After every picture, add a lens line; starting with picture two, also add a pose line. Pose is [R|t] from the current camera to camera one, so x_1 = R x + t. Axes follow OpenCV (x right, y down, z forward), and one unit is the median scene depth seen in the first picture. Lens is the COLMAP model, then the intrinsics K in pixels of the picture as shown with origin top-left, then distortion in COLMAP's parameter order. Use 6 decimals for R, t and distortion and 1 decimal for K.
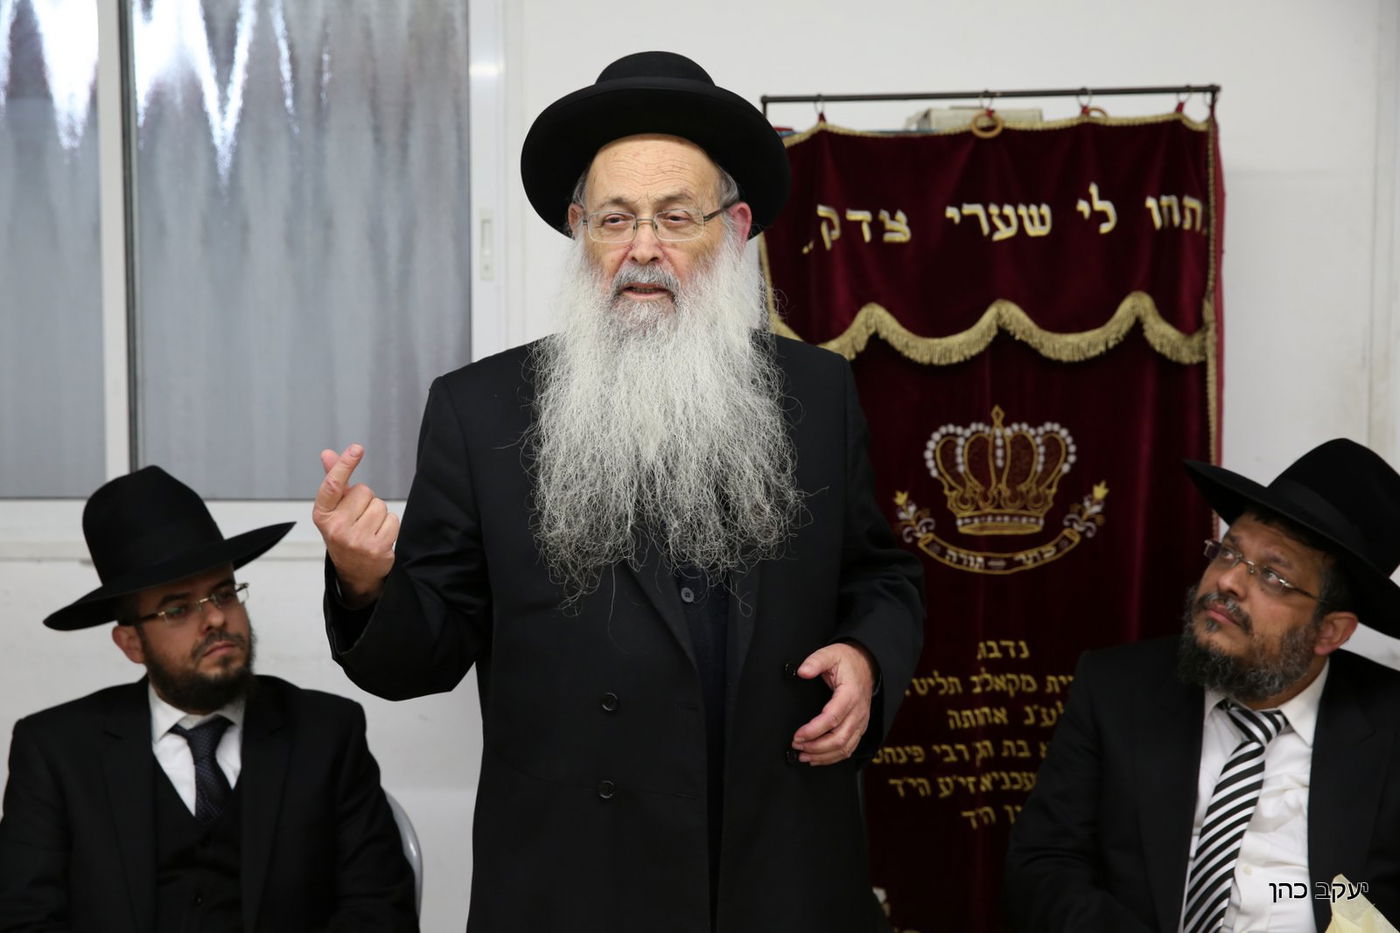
lens RADIAL K [[2251.6, 0, 687.1], [0, 2251.6, 469.7], [0, 0, 1]] dist [0.111938, 0.000000]
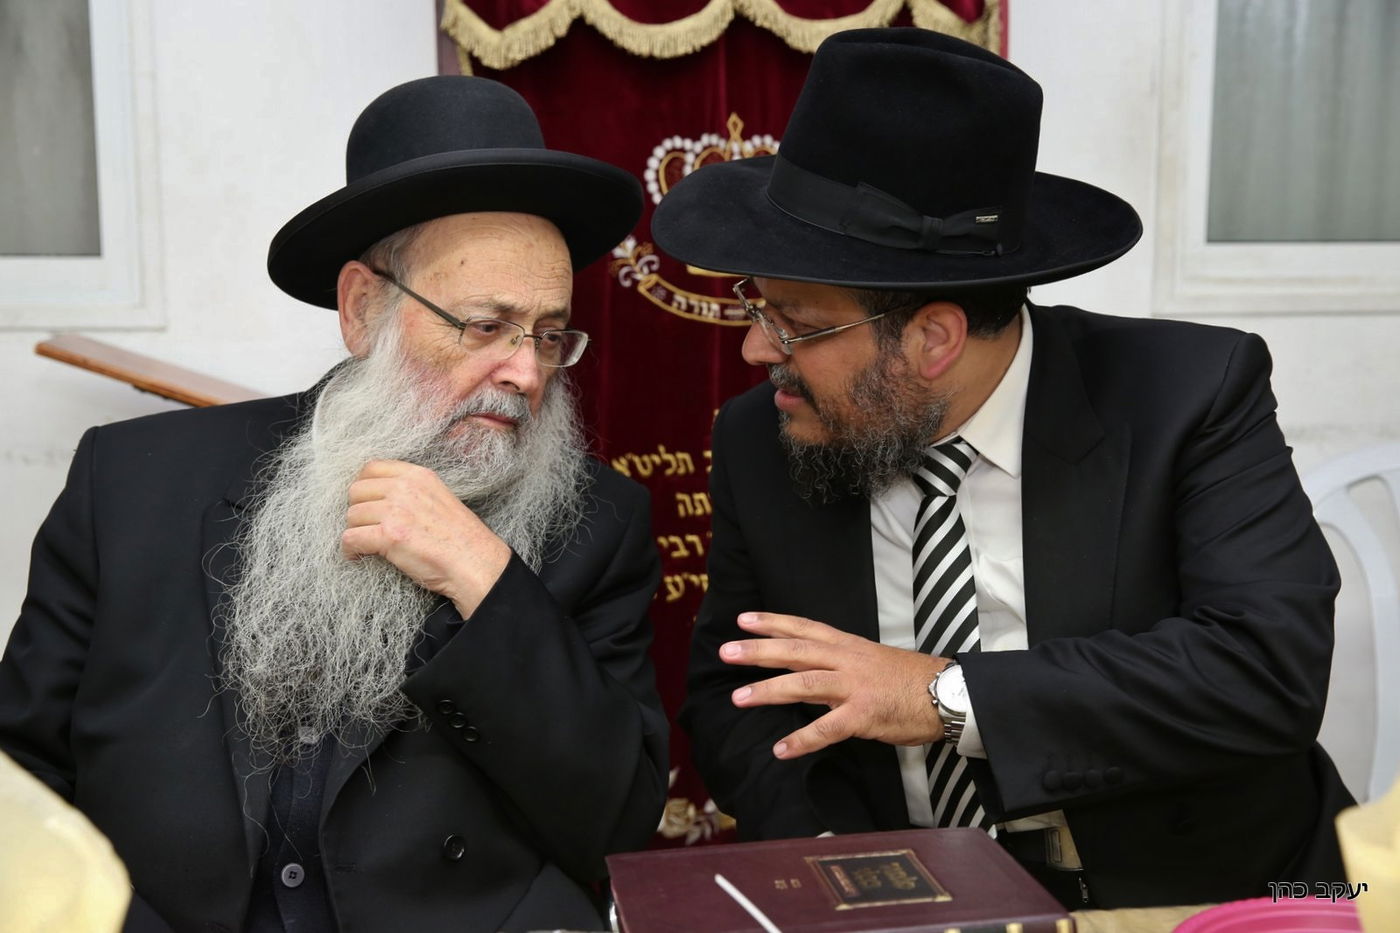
lens RADIAL K [[1956.5, 0, 706.3], [0, 1956.5, 478.0], [0, 0, 1]] dist [0.014262, 0.000000]
pose [[0.992833, -0.016607, 0.118348, 0.043365], [0.008711, 0.997720, 0.066919, 0.054356], [-0.119189, -0.065408, 0.990715, 0.305894]]
